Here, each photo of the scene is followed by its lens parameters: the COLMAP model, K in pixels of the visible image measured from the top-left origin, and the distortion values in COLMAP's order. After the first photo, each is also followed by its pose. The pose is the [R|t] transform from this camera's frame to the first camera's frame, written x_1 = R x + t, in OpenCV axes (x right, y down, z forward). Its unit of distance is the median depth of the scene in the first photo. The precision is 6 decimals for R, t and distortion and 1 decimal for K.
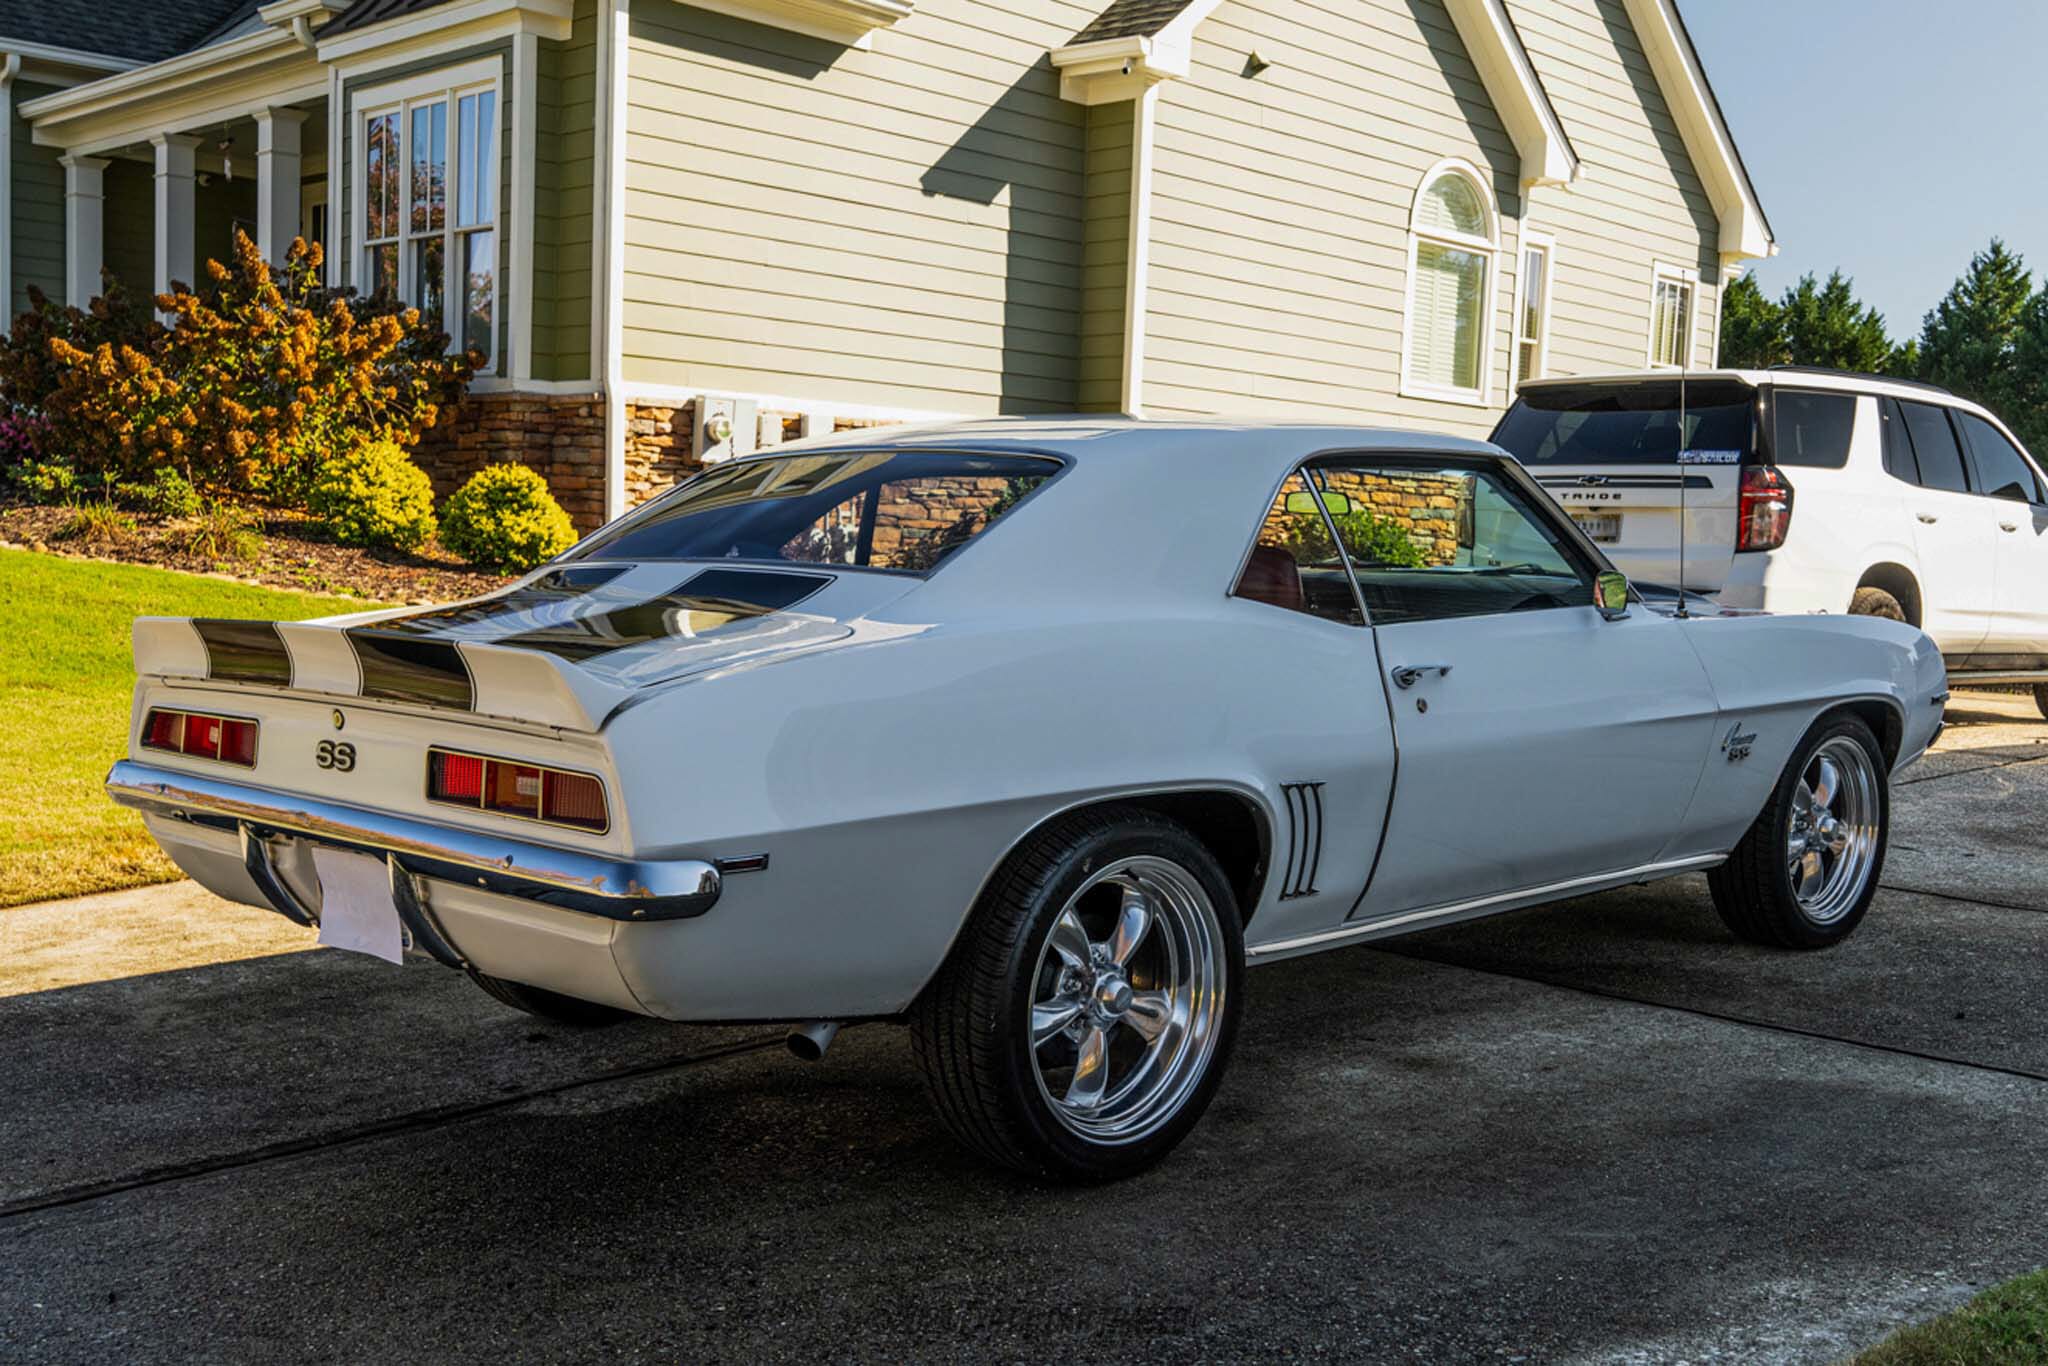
lens RADIAL K [[2091.1, 0, 1038.6], [0, 2091.1, 696.5], [0, 0, 1]] dist [-0.013917, 0.000000]
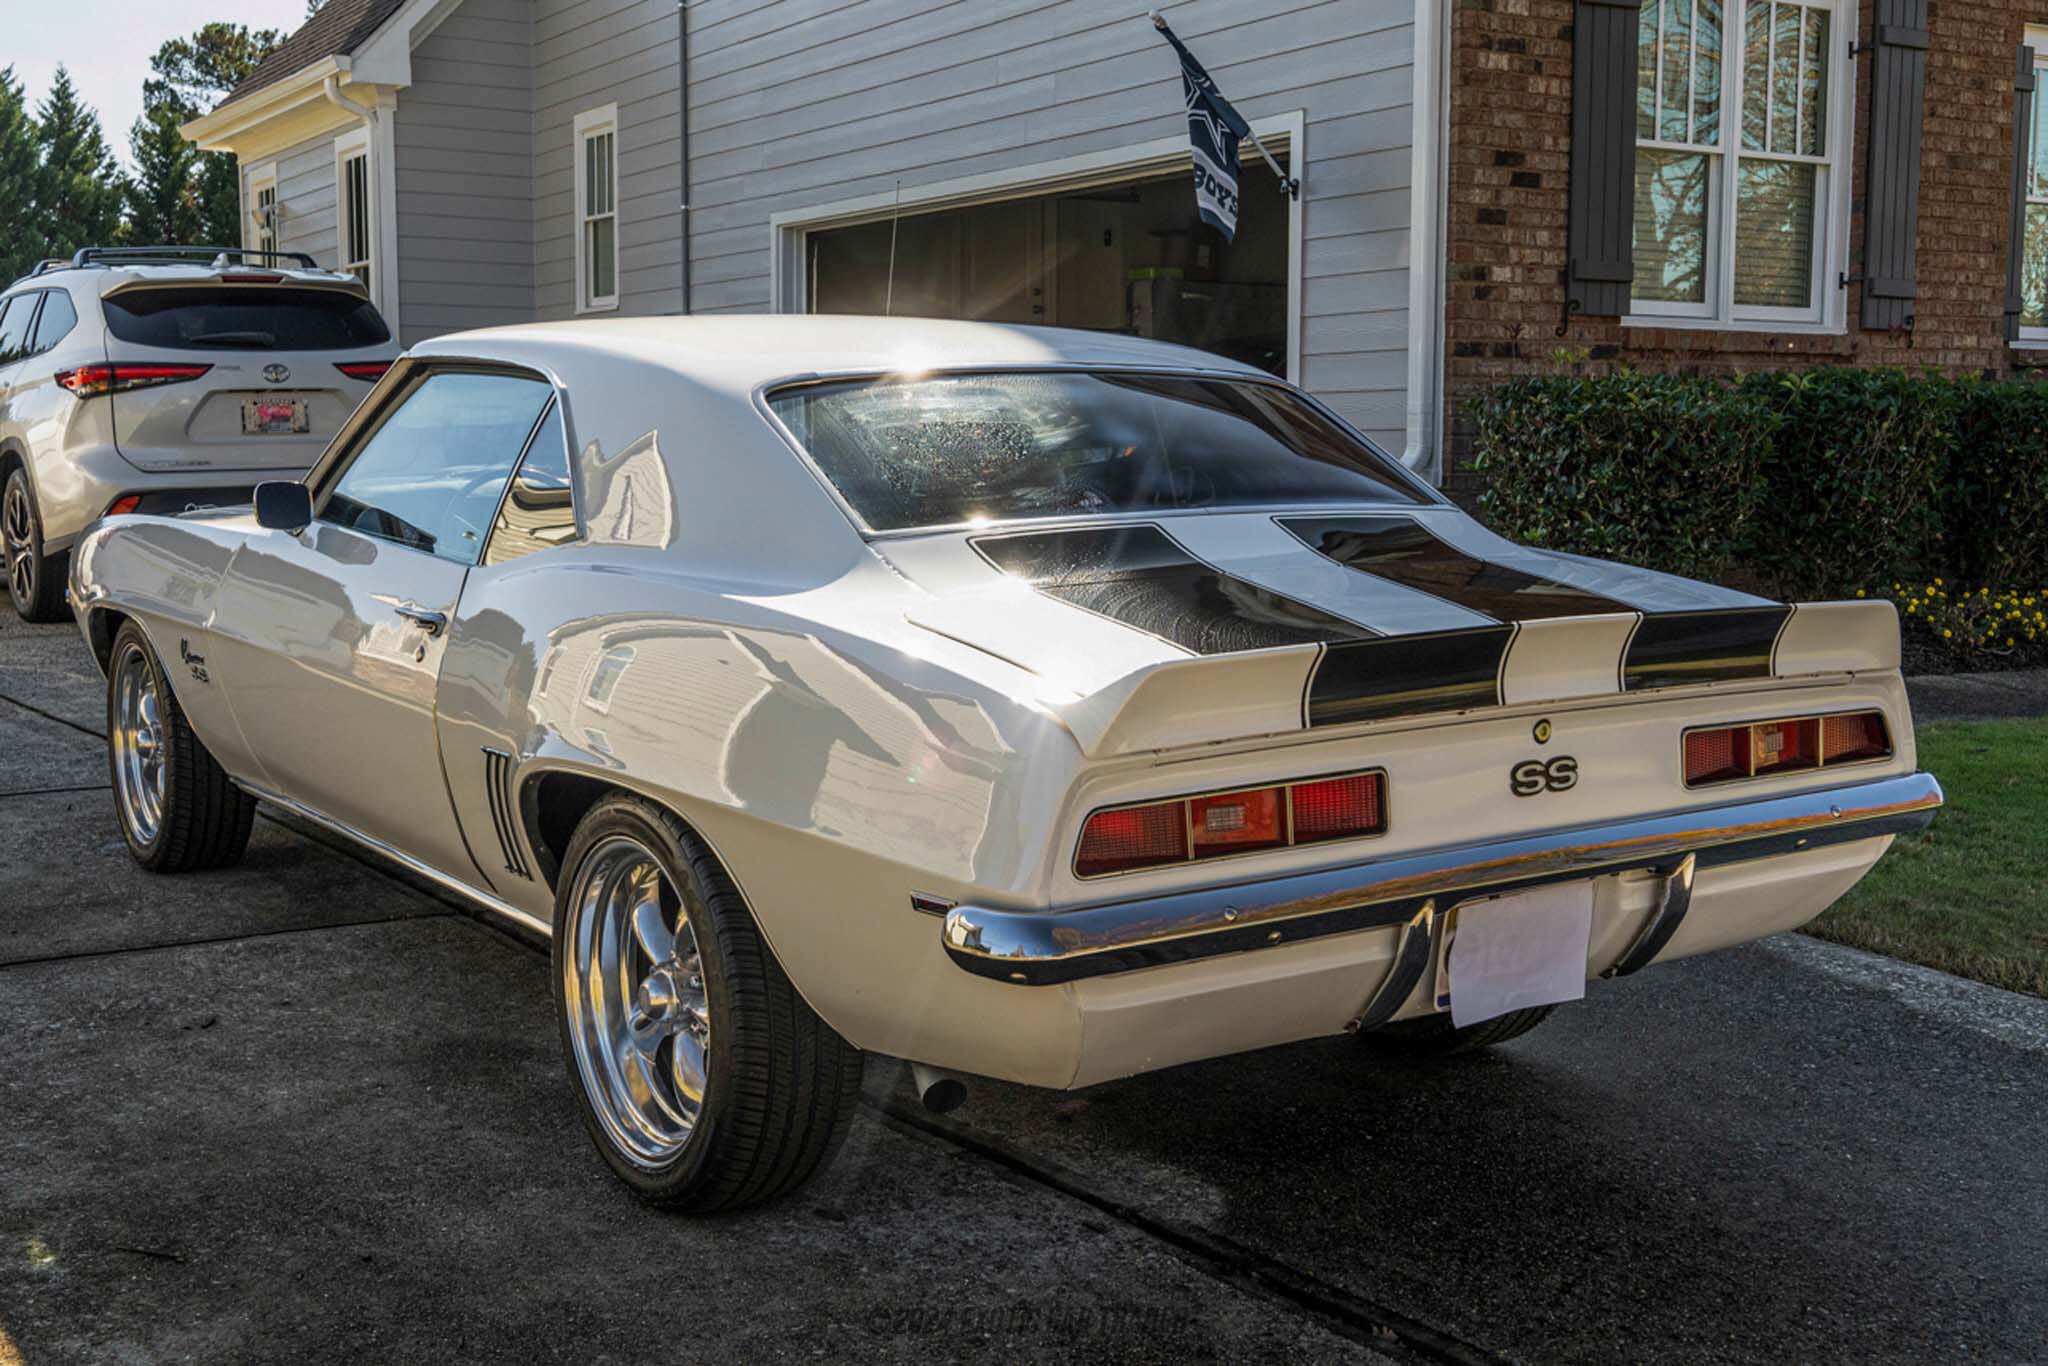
lens RADIAL K [[2281.8, 0, 1039.8], [0, 2281.8, 670.0], [0, 0, 1]] dist [0.001690, 0.000000]
pose [[0.208147, -0.136390, 0.968542, -0.383594], [0.074401, 0.989569, 0.123361, -0.042484], [-0.975264, 0.046383, 0.216123, 0.311751]]
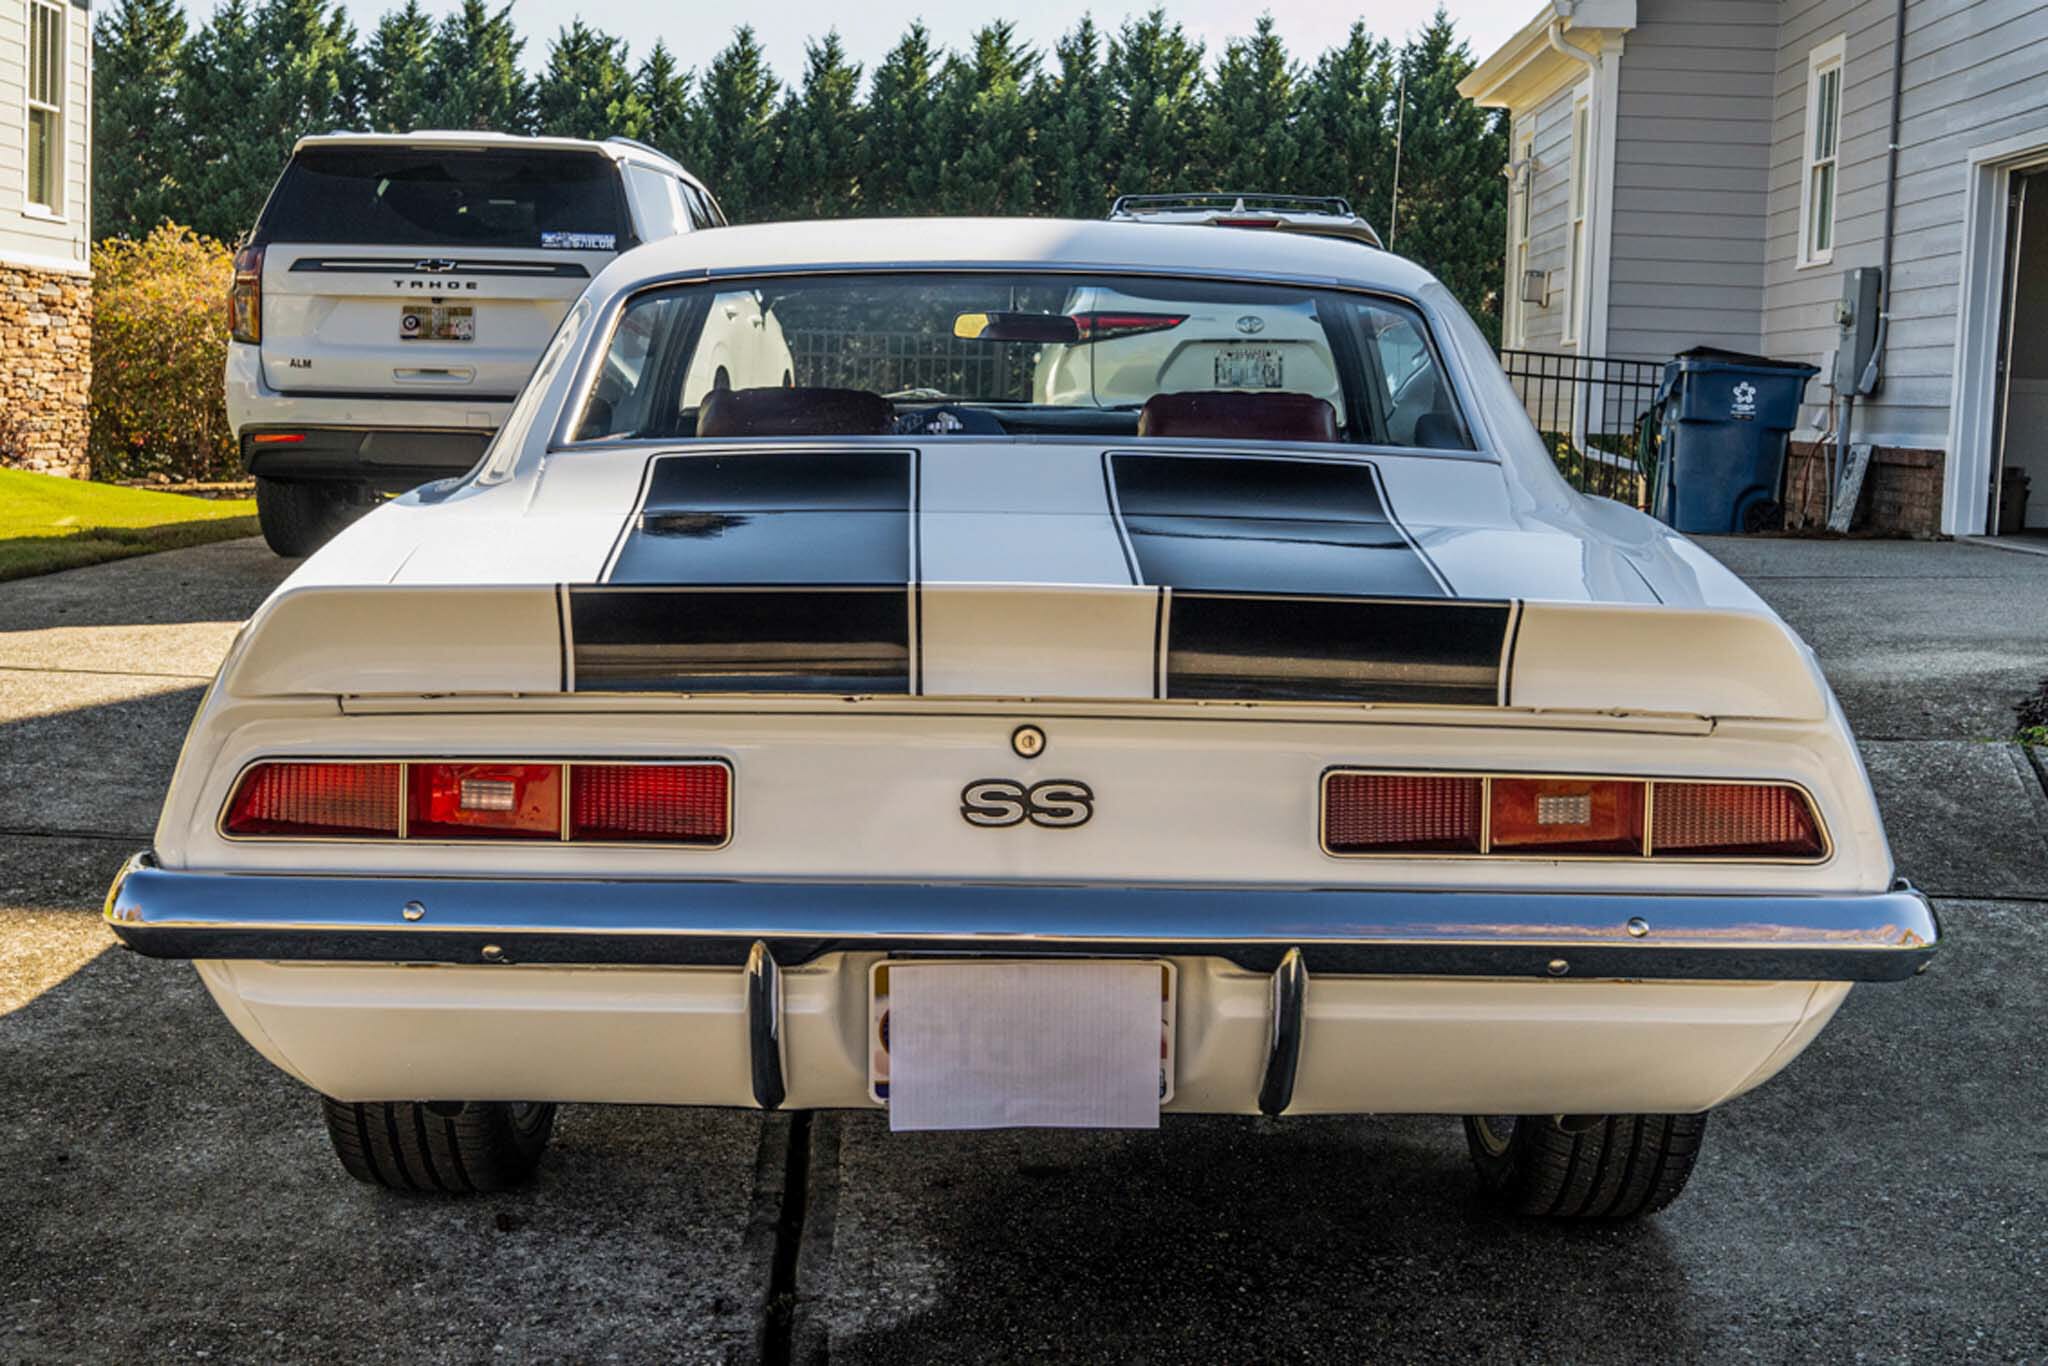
lens RADIAL K [[2427.1, 0, 1008.0], [0, 2427.1, 608.7], [0, 0, 1]] dist [0.014365, 0.000000]
pose [[0.718521, -0.078035, 0.691113, -0.250102], [0.045681, 0.996835, 0.065061, -0.021699], [-0.694003, -0.015177, 0.719812, 0.162314]]
